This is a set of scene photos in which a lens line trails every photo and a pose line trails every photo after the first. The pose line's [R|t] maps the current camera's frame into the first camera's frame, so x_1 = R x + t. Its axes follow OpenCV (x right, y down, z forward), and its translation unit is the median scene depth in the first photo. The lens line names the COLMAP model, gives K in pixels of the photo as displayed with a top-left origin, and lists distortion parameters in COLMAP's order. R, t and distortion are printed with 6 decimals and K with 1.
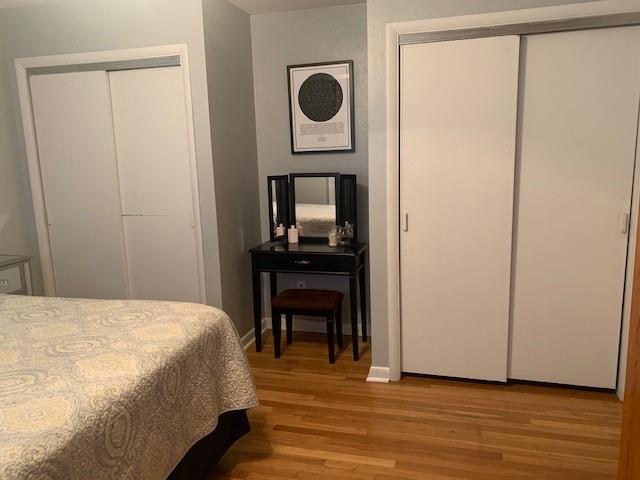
lens RADIAL K [[490.2, 0, 320.0], [0, 490.2, 240.0], [0, 0, 1]] dist [0.005739, -0.000516]
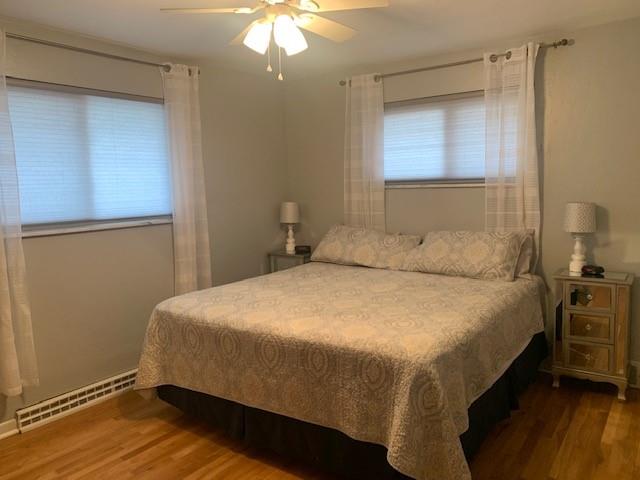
lens RADIAL K [[490.2, 0, 320.0], [0, 490.2, 240.0], [0, 0, 1]] dist [0.005739, -0.000516]
pose [[-0.348240, 0.151521, -0.925079, 0.872897], [-0.131602, 0.969174, 0.208284, -0.302522], [0.928122, 0.194275, -0.317564, 1.367598]]
